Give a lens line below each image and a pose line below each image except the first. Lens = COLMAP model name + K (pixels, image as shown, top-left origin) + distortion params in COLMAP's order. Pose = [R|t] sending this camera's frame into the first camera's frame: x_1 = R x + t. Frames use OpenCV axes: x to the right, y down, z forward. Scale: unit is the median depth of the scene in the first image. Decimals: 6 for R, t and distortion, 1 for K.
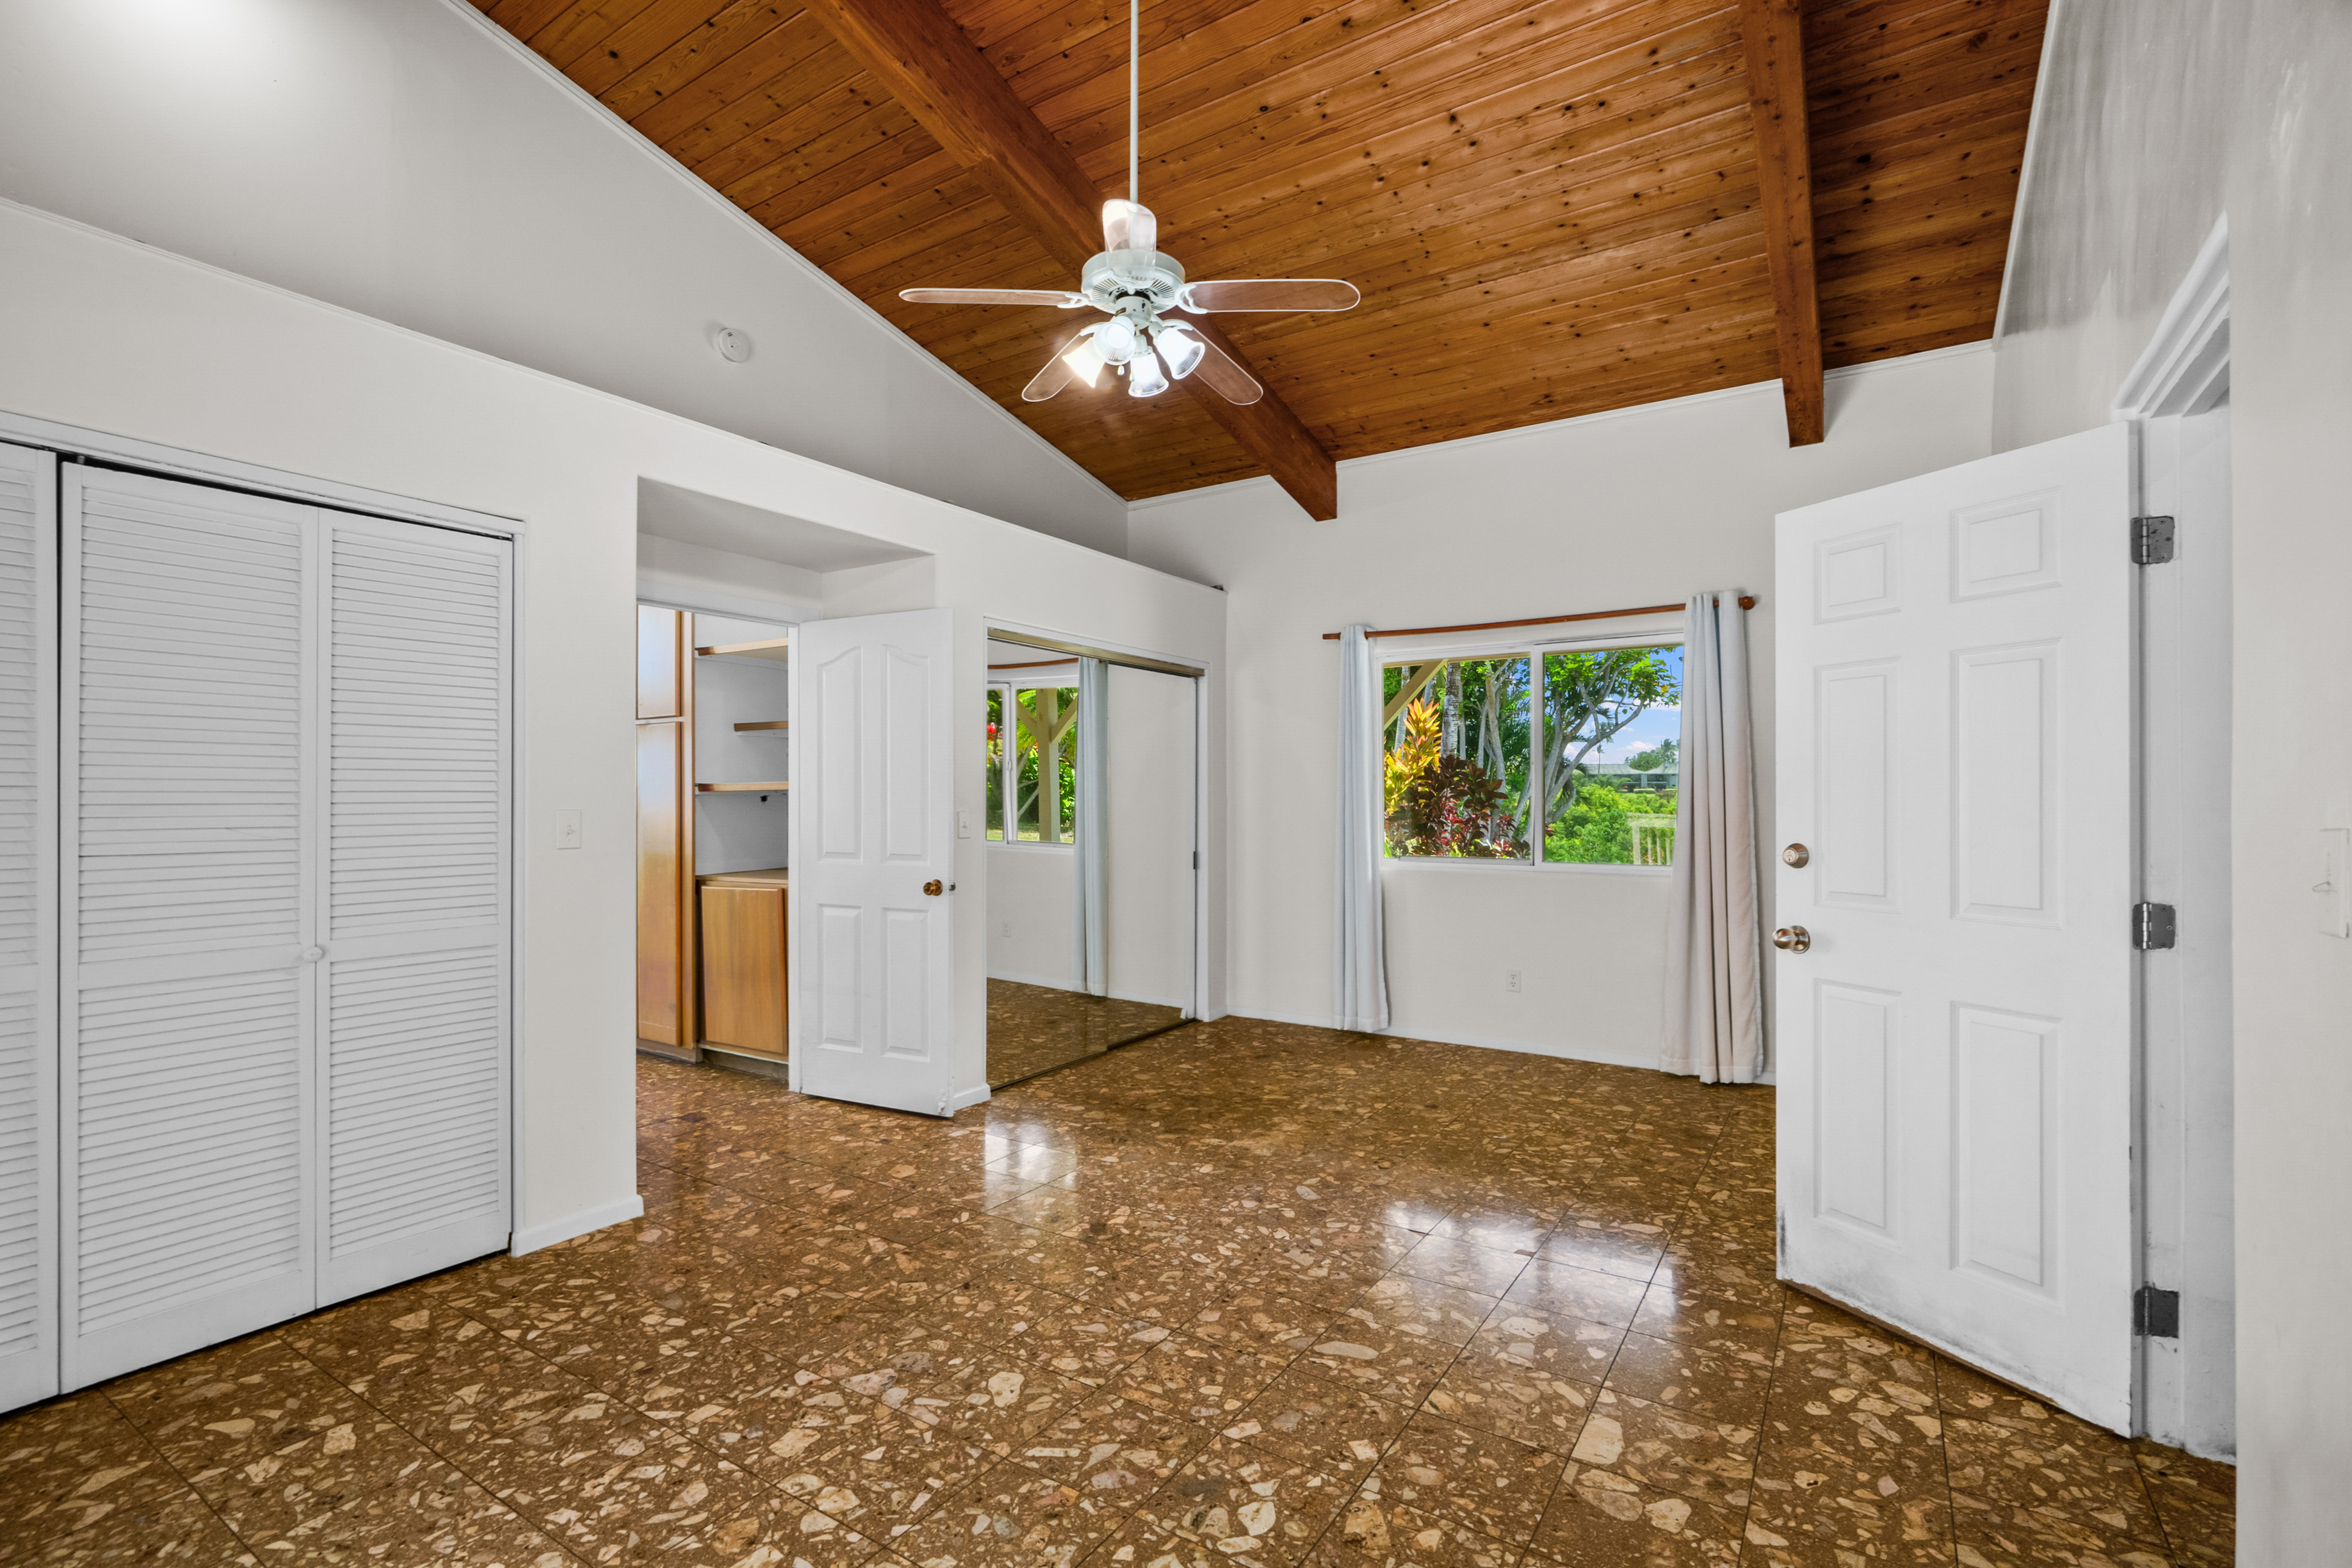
lens RADIAL K [[1086.4, 0, 1169.8], [0, 1086.4, 788.5], [0, 0, 1]] dist [-0.000457, 0.001288]
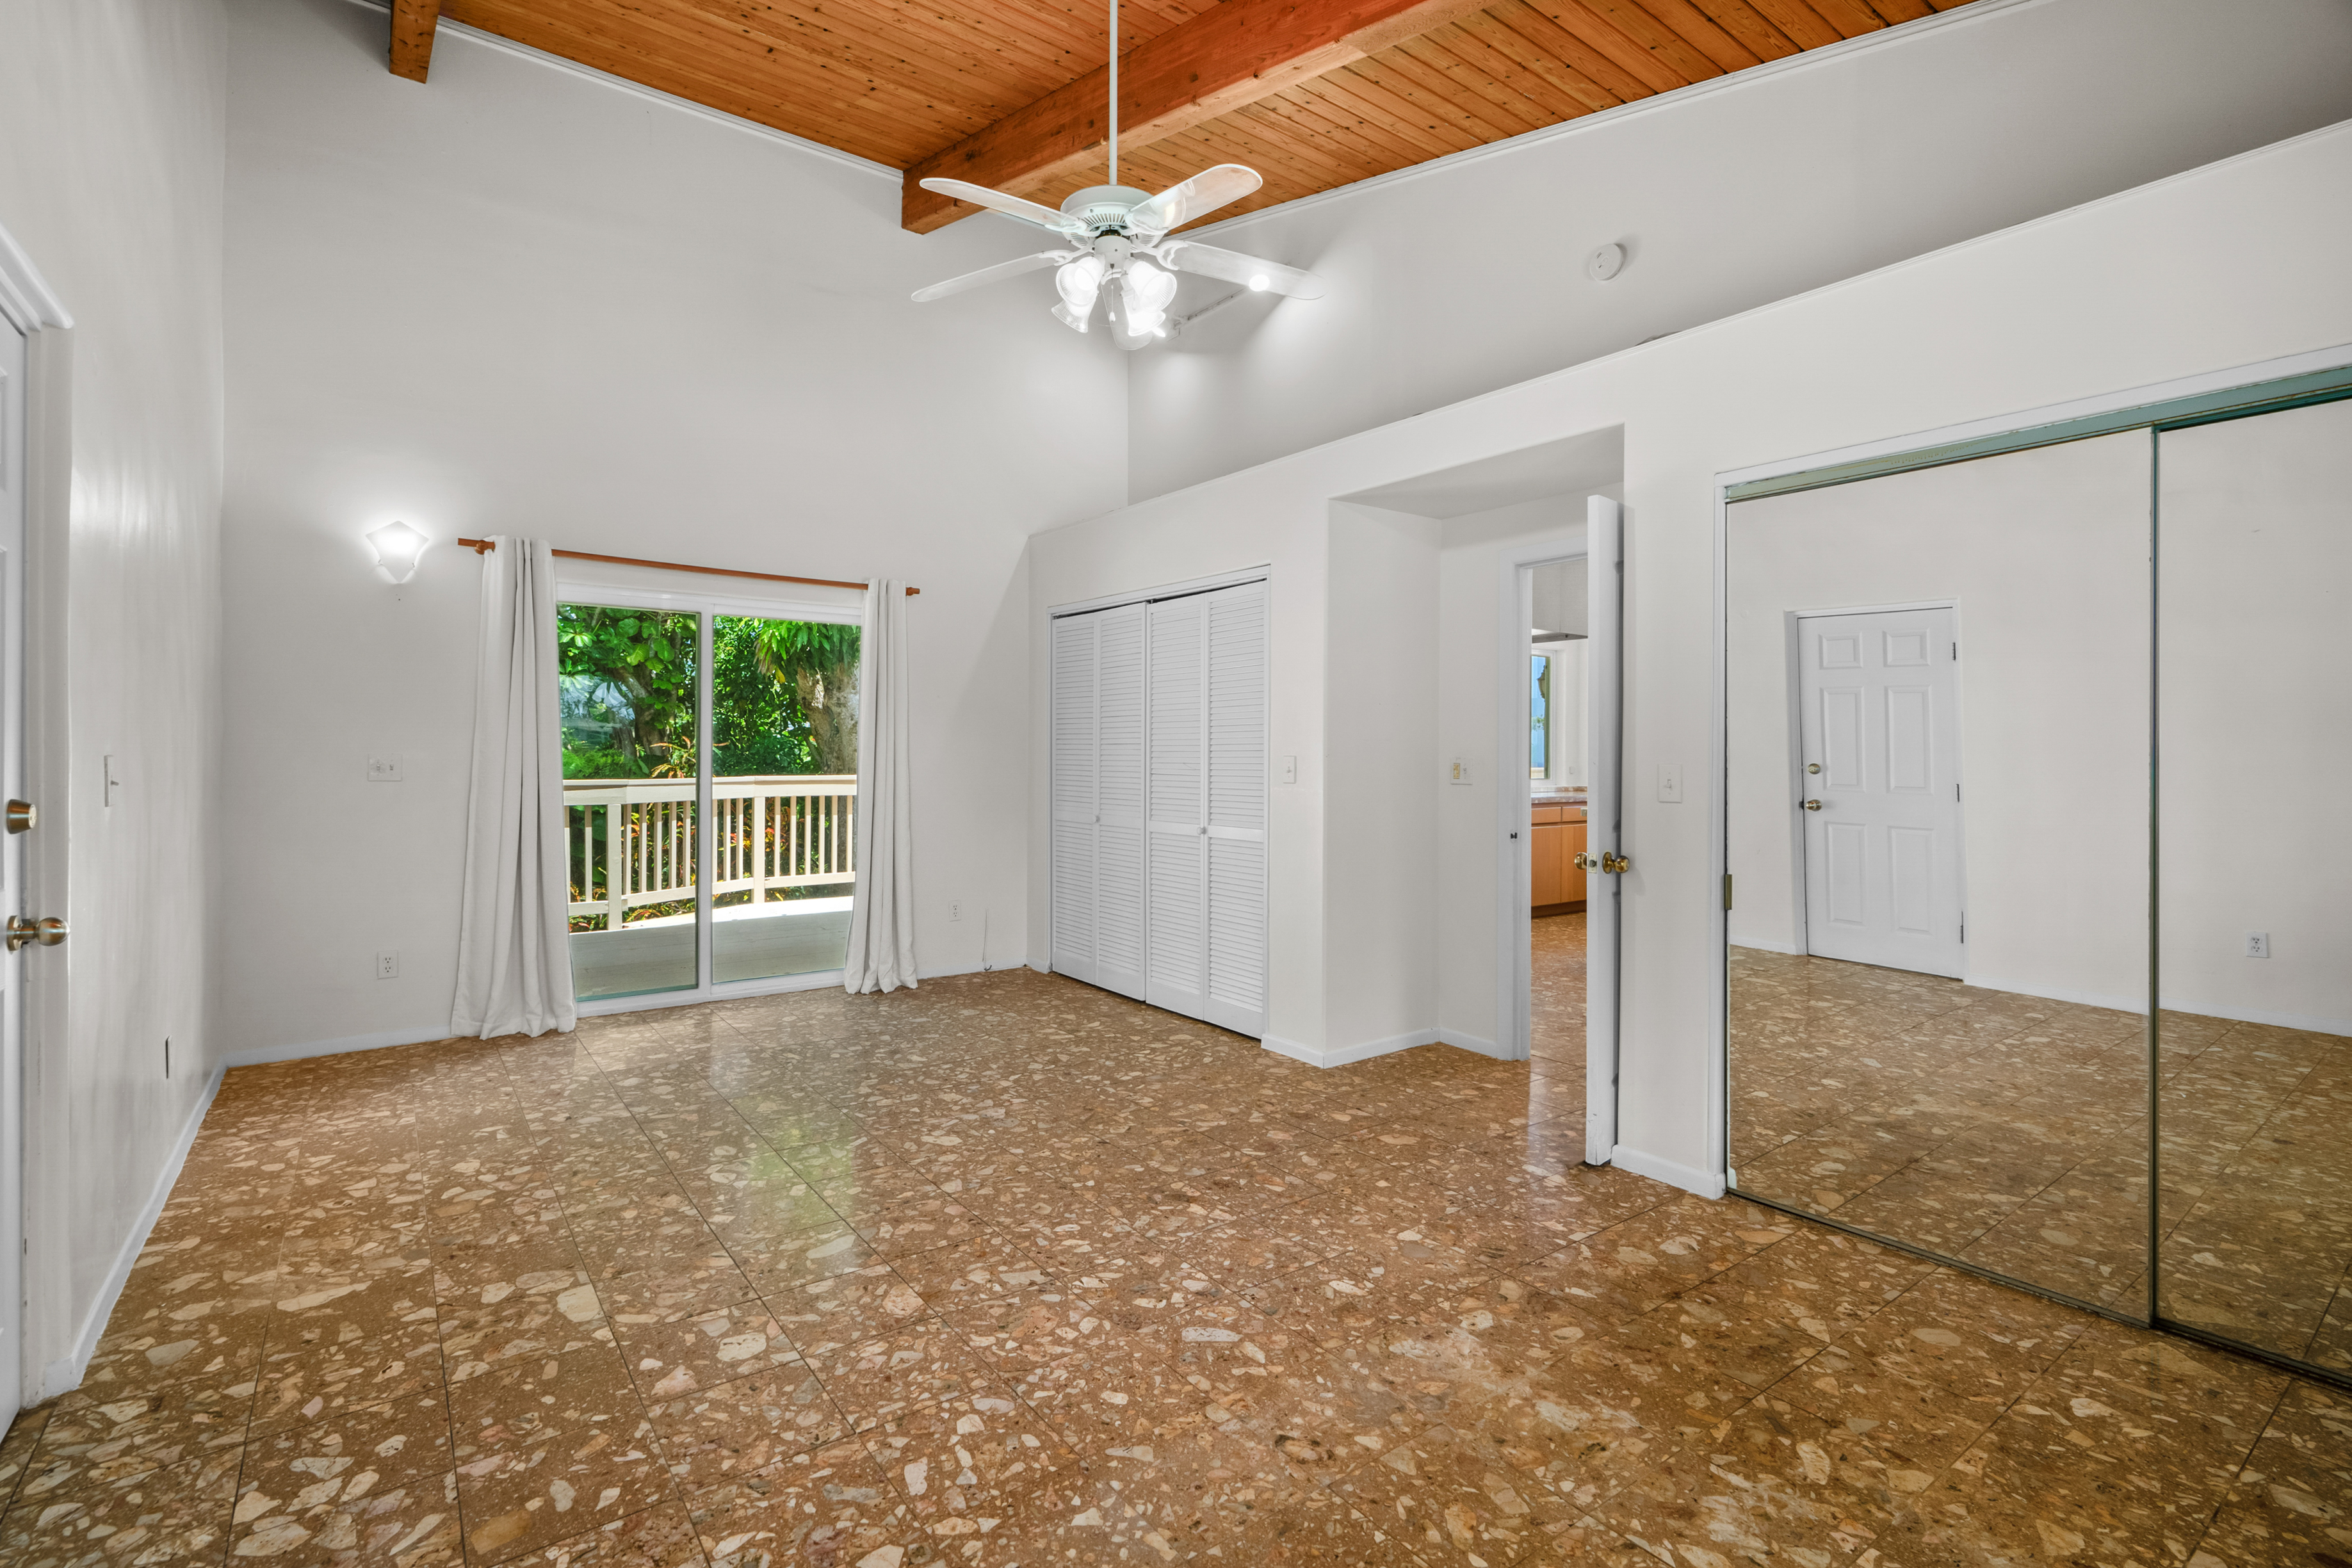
lens RADIAL K [[1086.4, 0, 1174.4], [0, 1086.4, 773.6], [0, 0, 1]] dist [-0.000457, 0.001288]
pose [[-0.352593, 0.015744, -0.935644, 1.078049], [0.009760, 0.999866, 0.013147, 0.020700], [0.935726, -0.004496, -0.352699, 1.731121]]
